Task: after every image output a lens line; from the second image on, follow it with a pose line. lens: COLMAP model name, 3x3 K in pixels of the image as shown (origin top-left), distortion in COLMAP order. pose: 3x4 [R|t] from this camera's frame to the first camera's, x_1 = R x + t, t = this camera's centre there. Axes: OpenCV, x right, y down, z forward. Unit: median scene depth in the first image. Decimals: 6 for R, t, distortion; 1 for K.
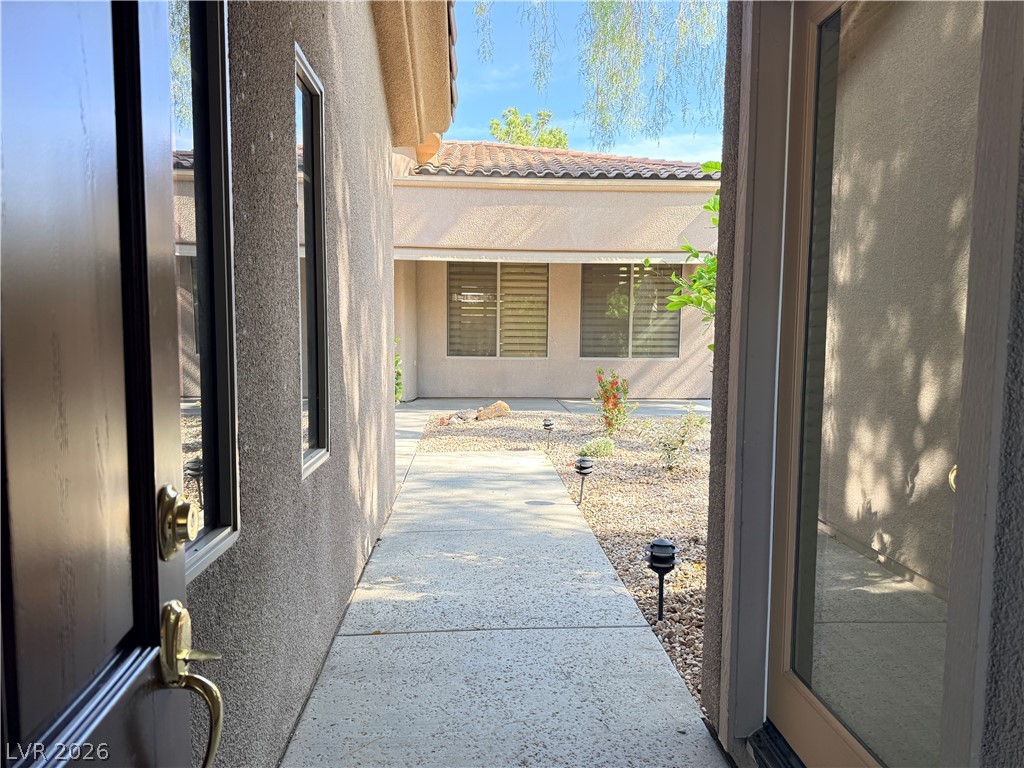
lens RADIAL K [[720.5, 0, 509.9], [0, 720.5, 386.0], [0, 0, 1]] dist [0.128143, -0.190790]
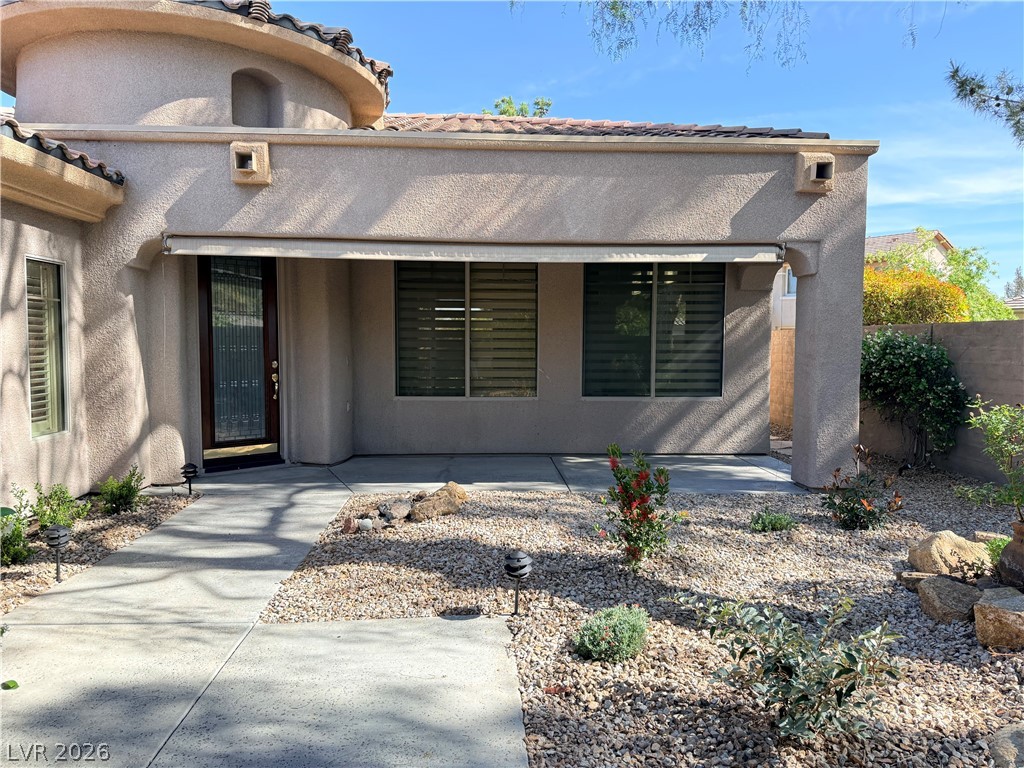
lens RADIAL K [[711.2, 0, 512.0], [0, 711.2, 384.0], [0, 0, 1]] dist [0.093394, -0.176457]
pose [[0.999954, -0.004686, -0.008319, 0.033590], [0.004545, 0.999847, -0.016893, -0.041091], [0.008397, 0.016854, 0.999823, 0.299158]]
